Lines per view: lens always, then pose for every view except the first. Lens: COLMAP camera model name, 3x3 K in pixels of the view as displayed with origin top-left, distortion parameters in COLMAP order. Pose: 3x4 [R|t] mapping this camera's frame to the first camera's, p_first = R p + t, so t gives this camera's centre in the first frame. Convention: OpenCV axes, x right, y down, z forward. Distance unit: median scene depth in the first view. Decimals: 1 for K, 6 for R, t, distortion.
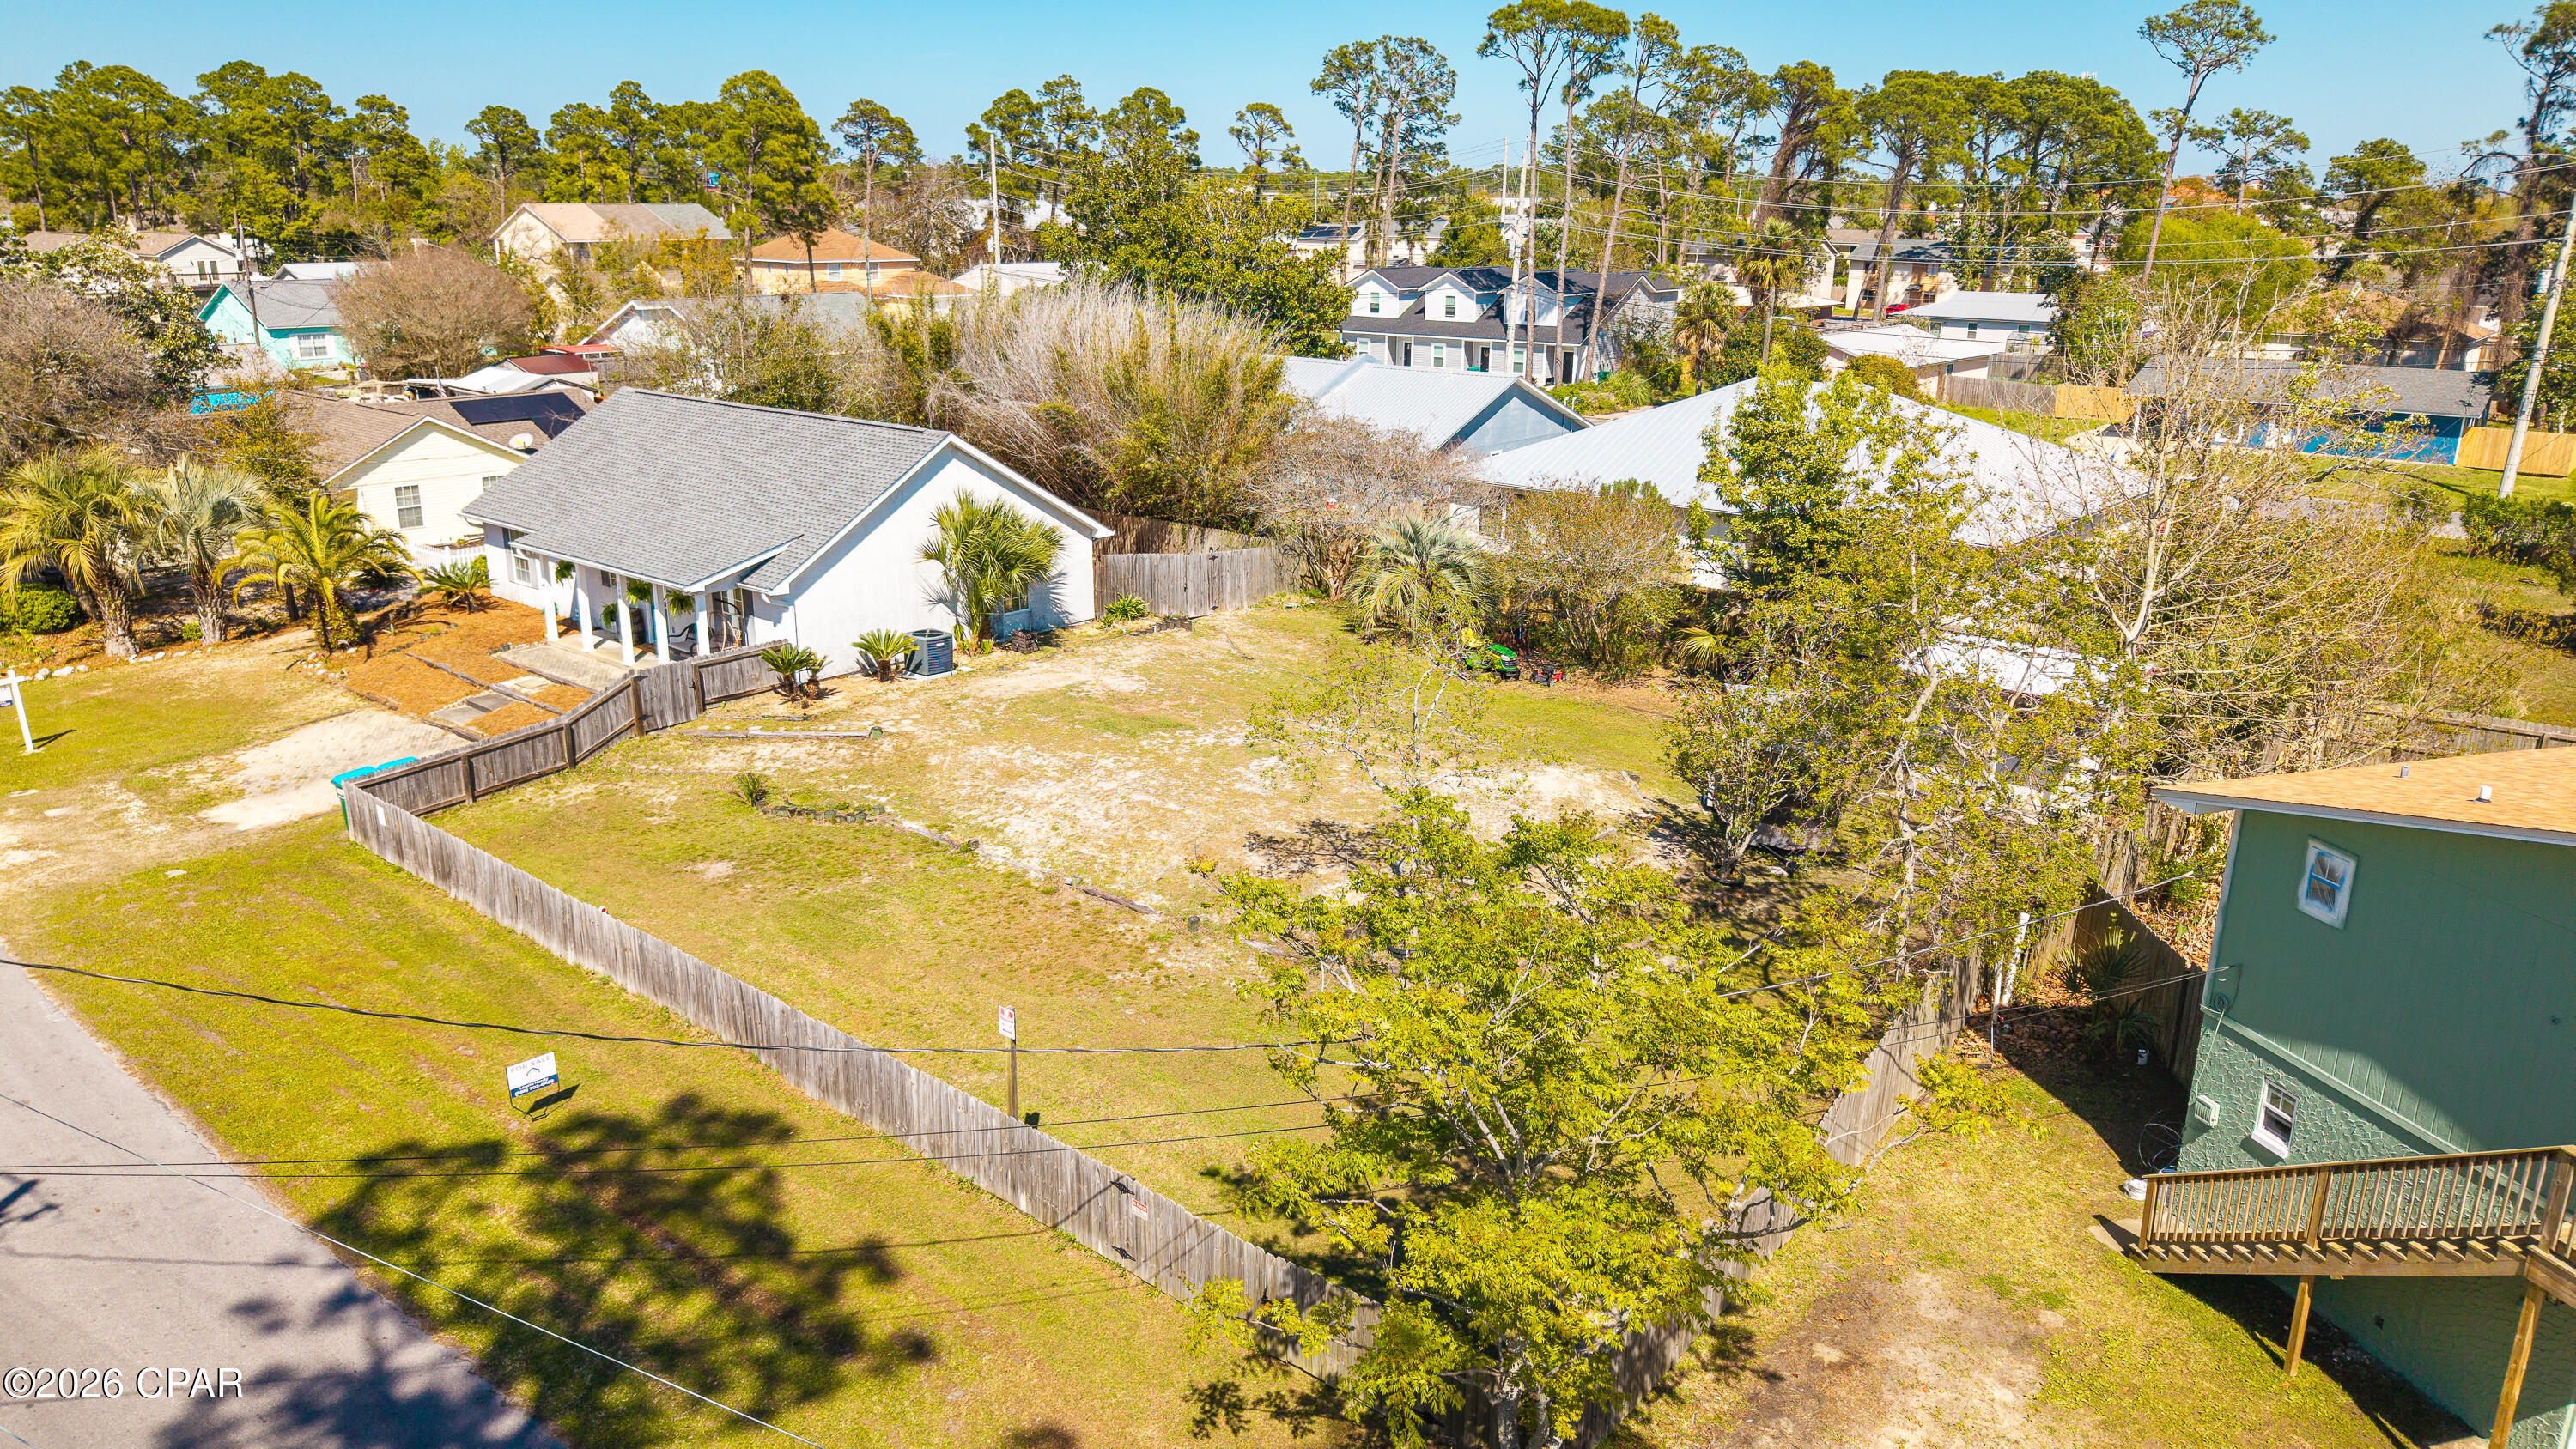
lens RADIAL K [[1718.3, 0, 1287.4], [0, 1718.3, 733.6], [0, 0, 1]] dist [0.013112, -0.013916]
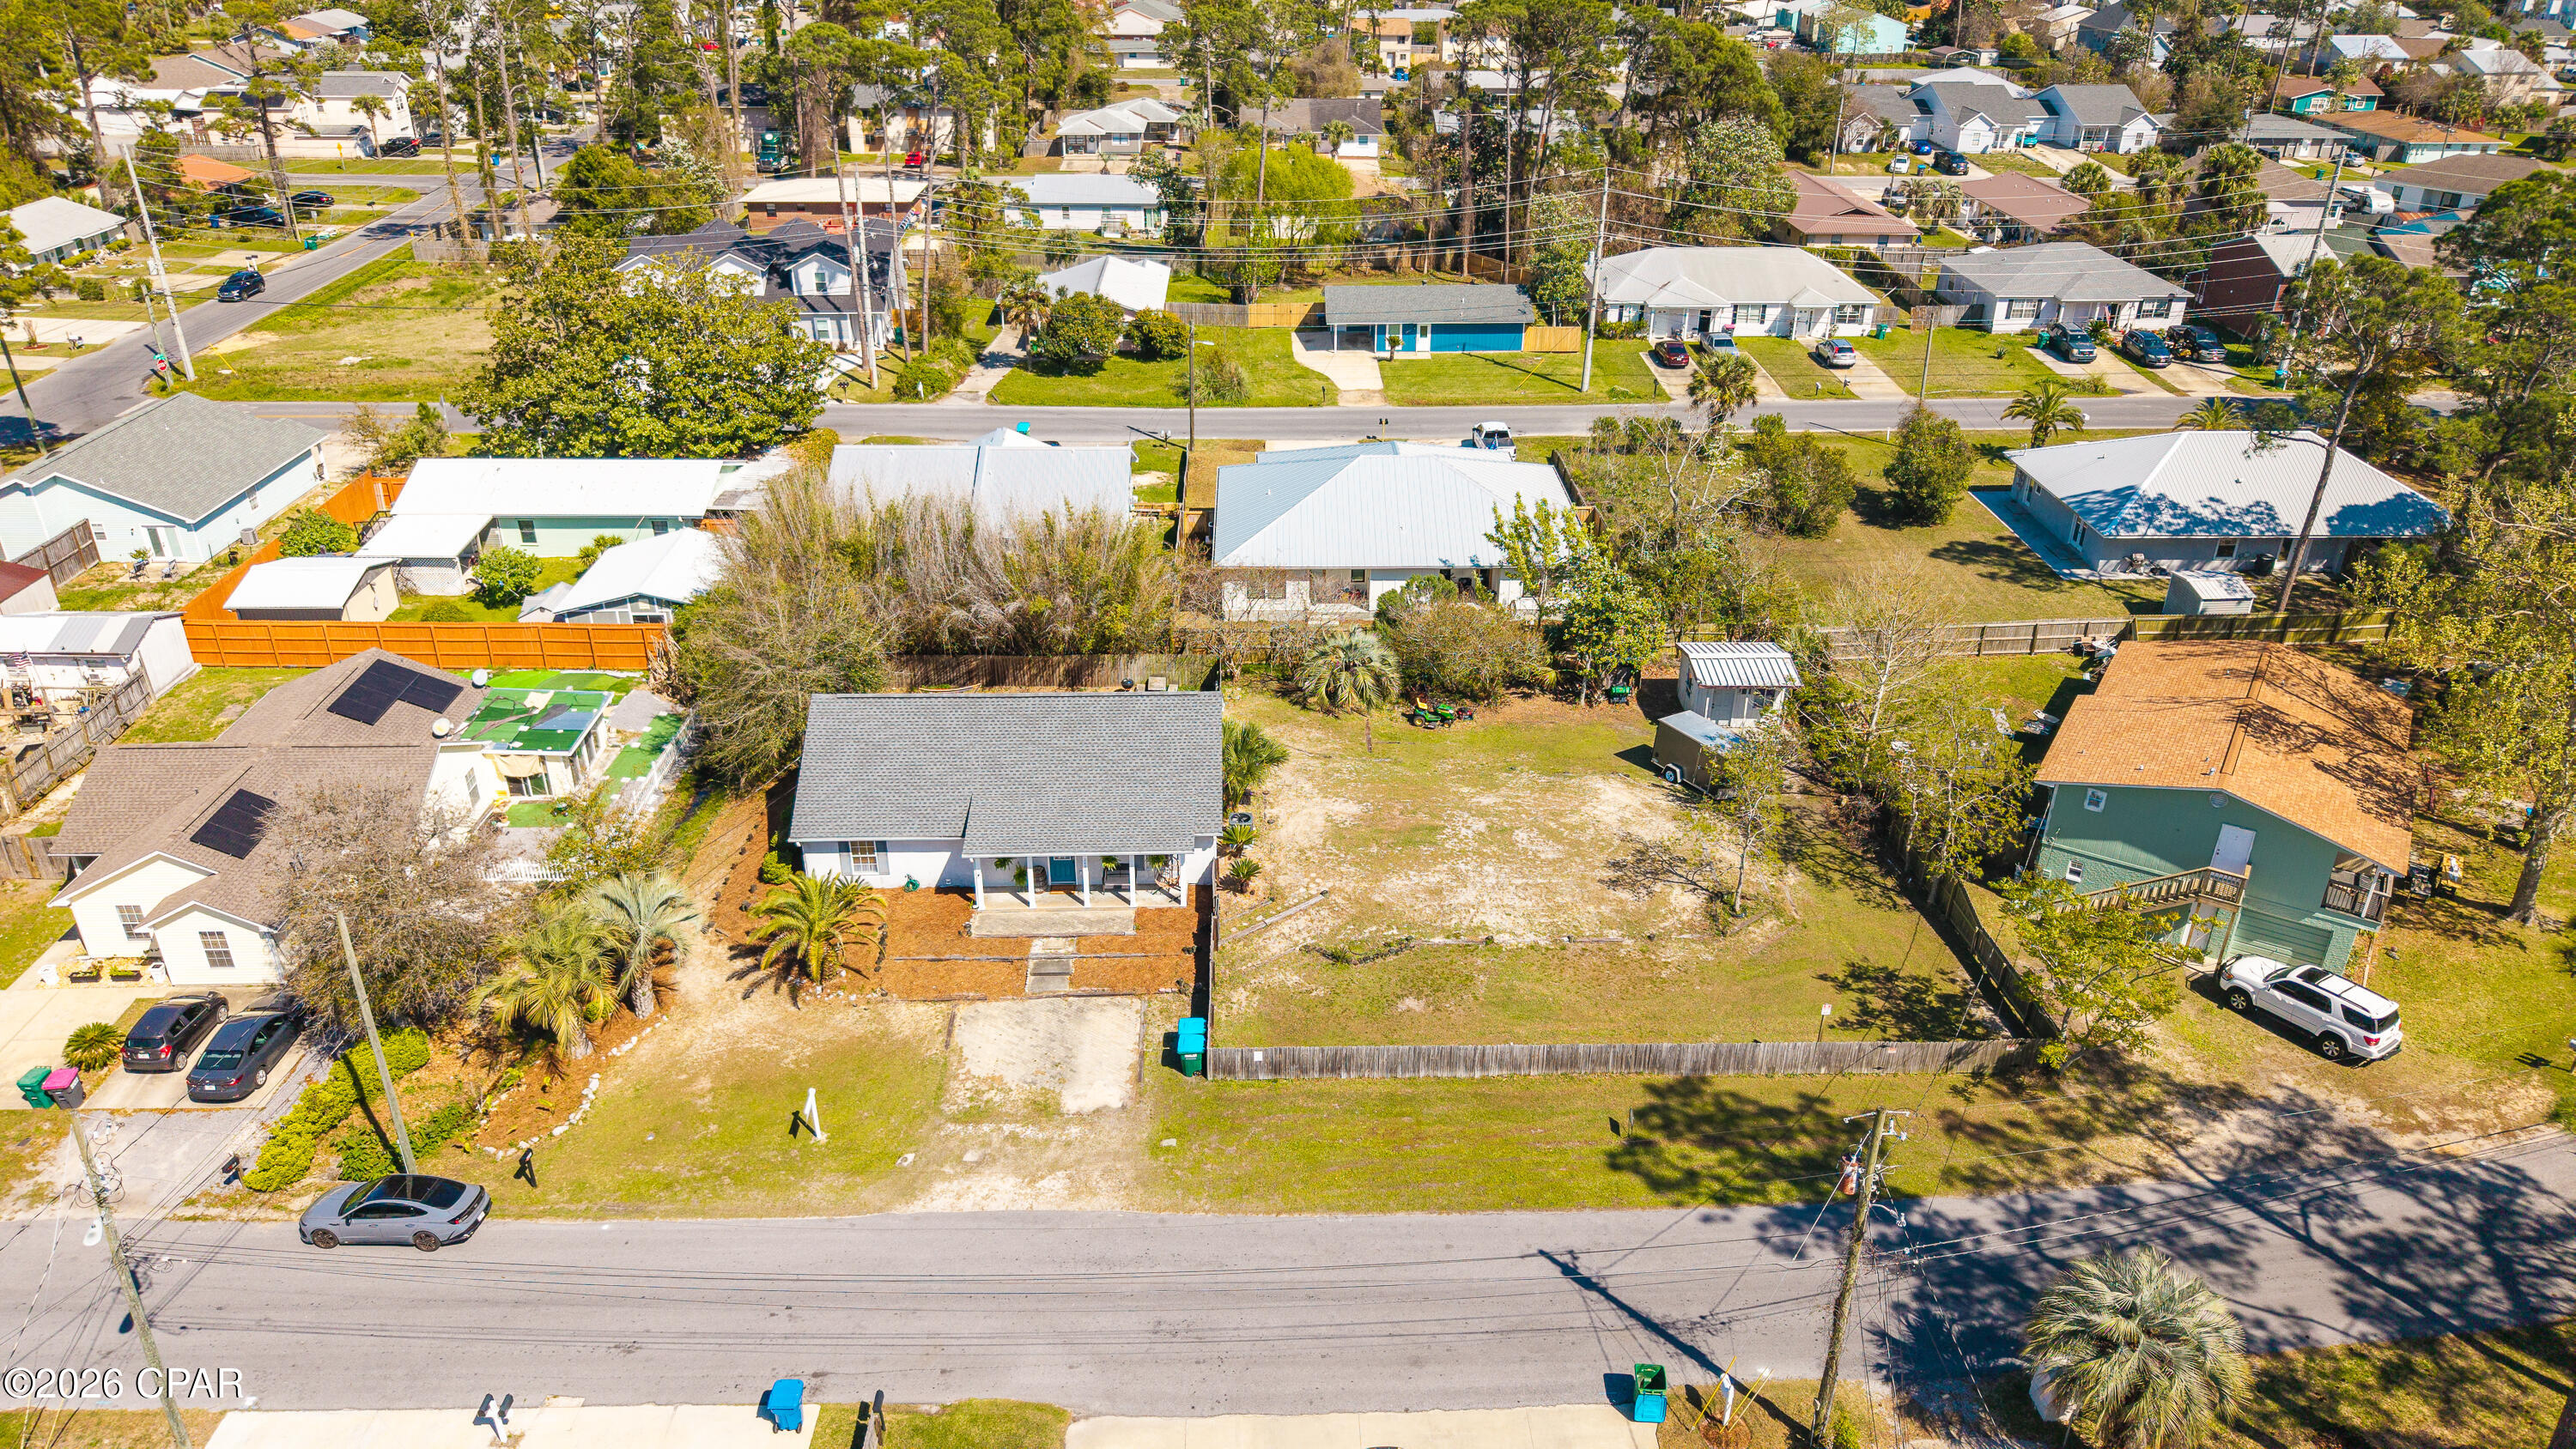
lens RADIAL K [[1718.3, 0, 1294.5], [0, 1718.3, 726.6], [0, 0, 1]] dist [0.013112, -0.013916]
pose [[0.741884, -0.309082, 0.595043, -1.101405], [0.198865, 0.948920, 0.244956, -0.522323], [-0.640359, -0.063396, 0.765455, -0.228426]]
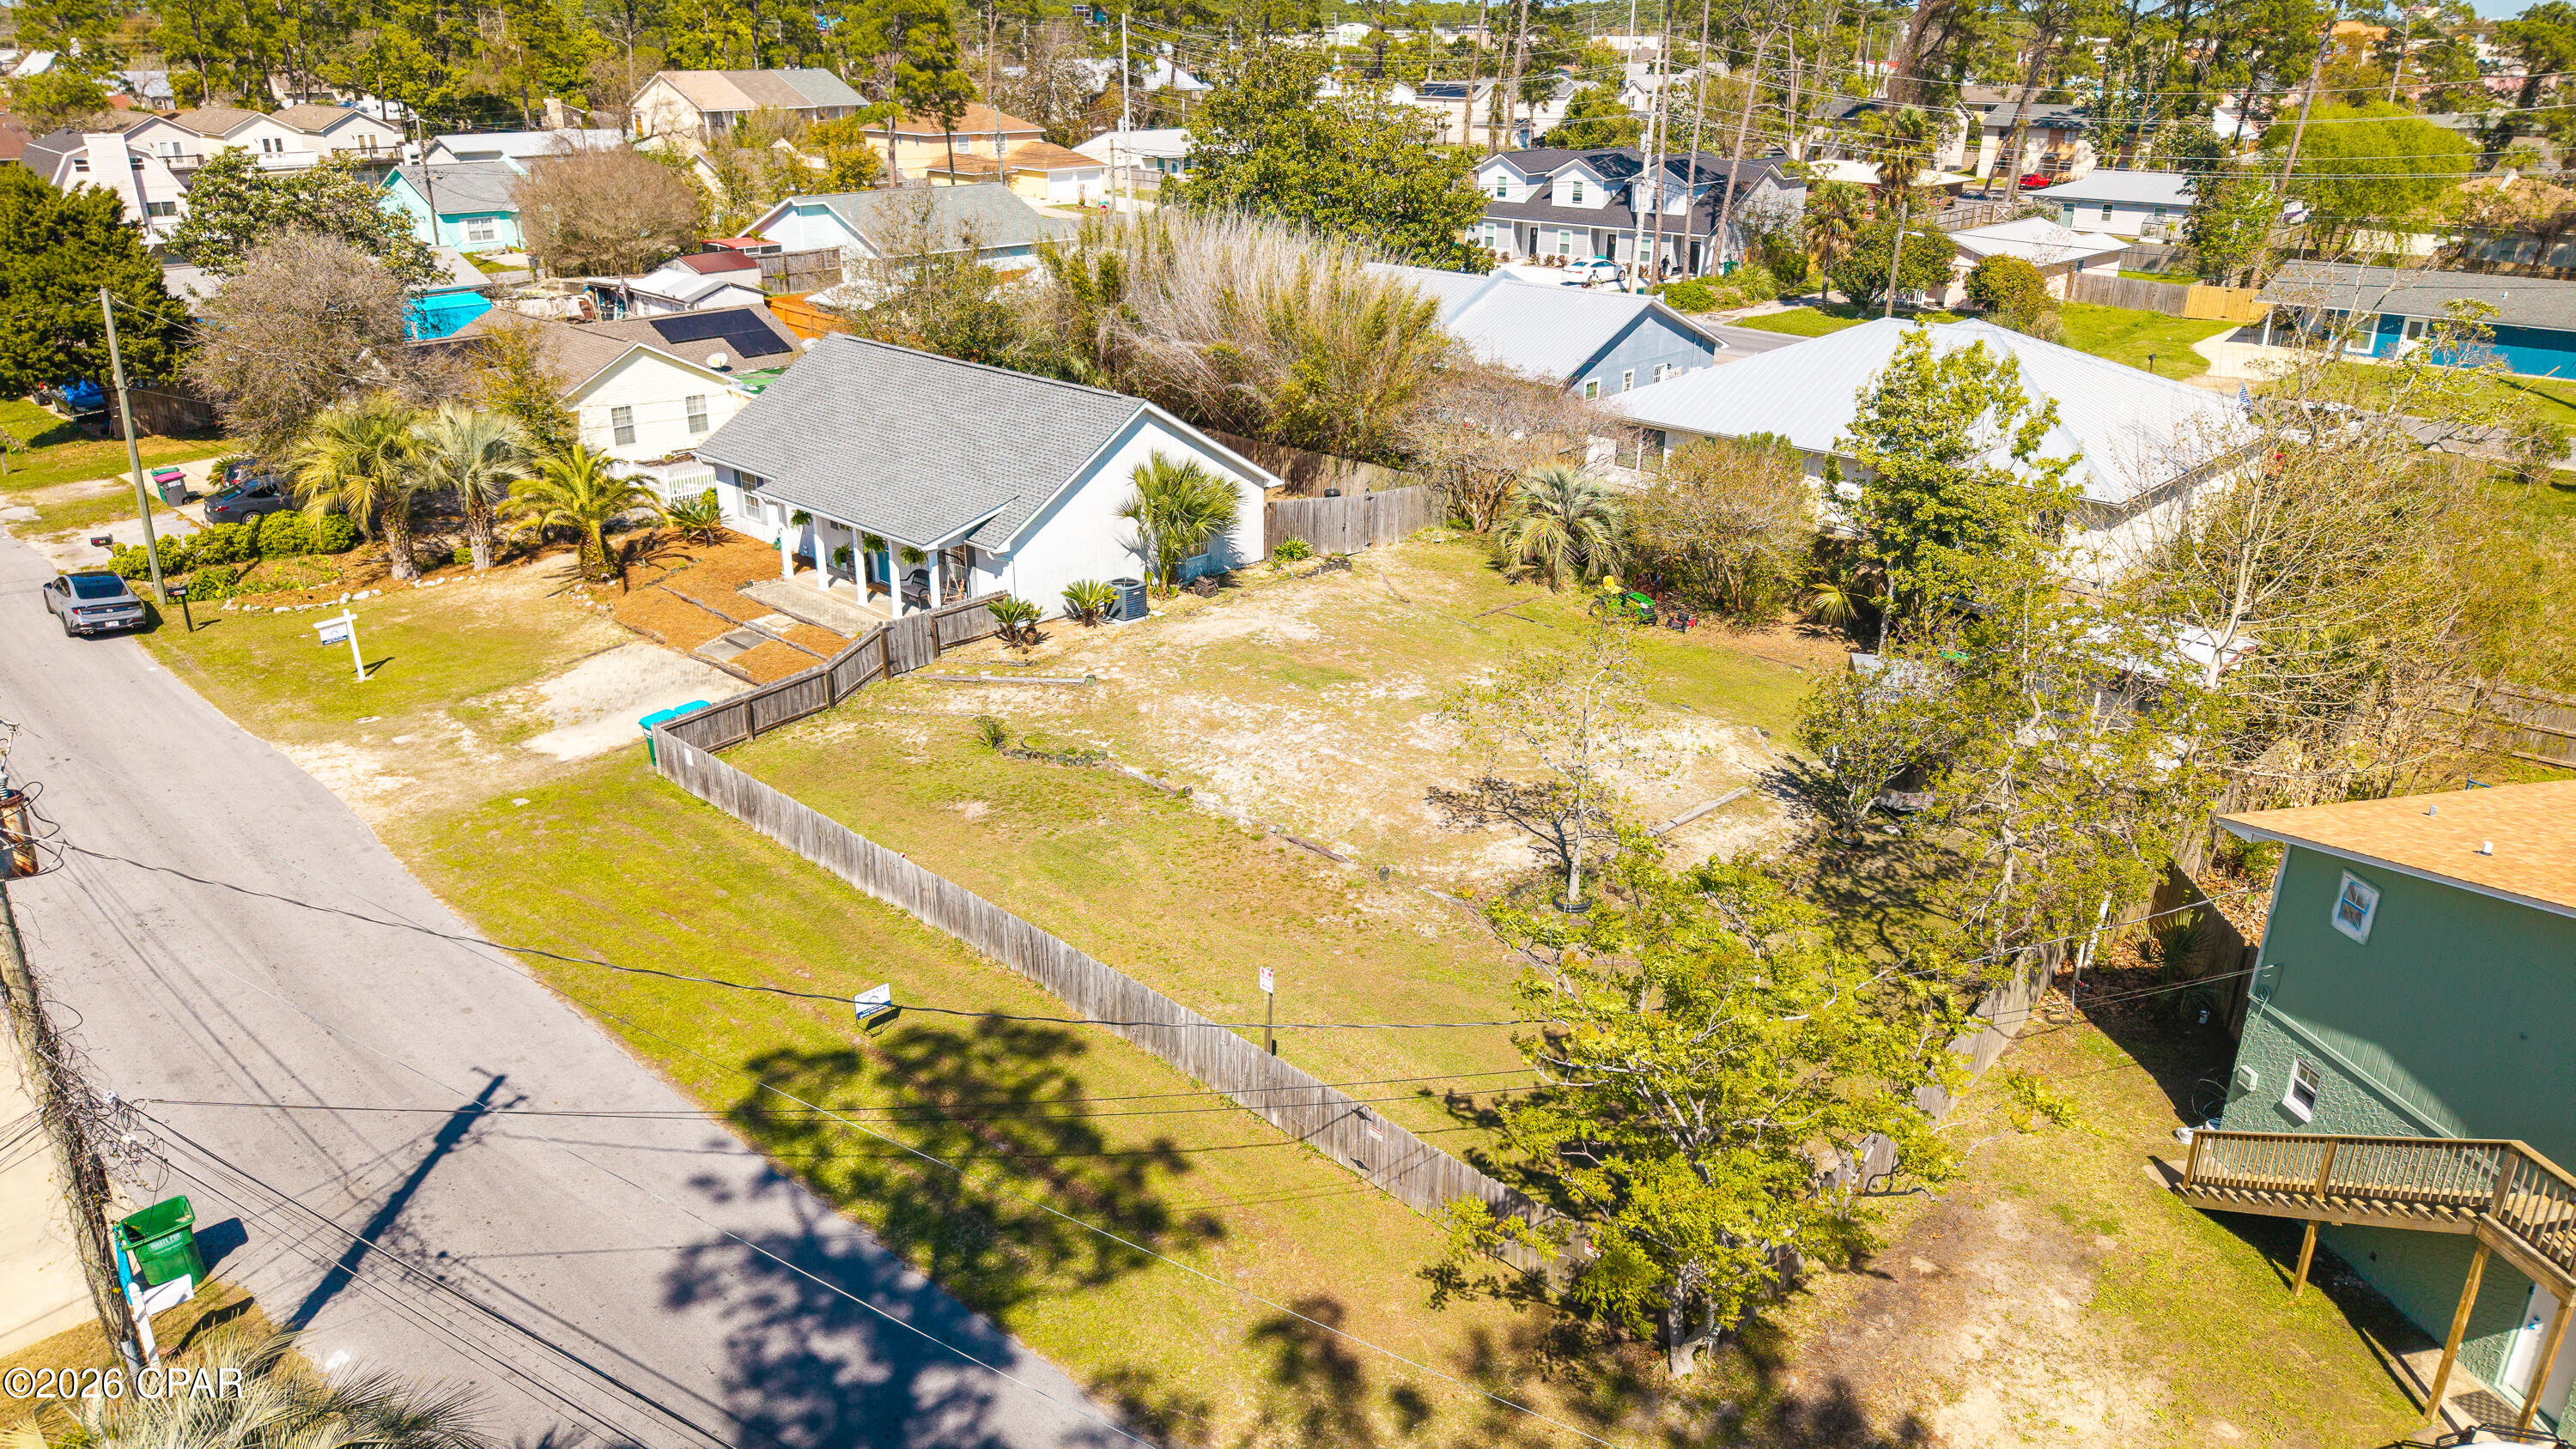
lens RADIAL K [[1718.3, 0, 1288.2], [0, 1718.3, 733.4], [0, 0, 1]] dist [0.013112, -0.013916]
pose [[0.998393, 0.019103, -0.053351, -0.042823], [-0.014240, 0.995833, 0.090076, -0.063420], [0.054849, -0.089172, 0.994505, -0.116538]]
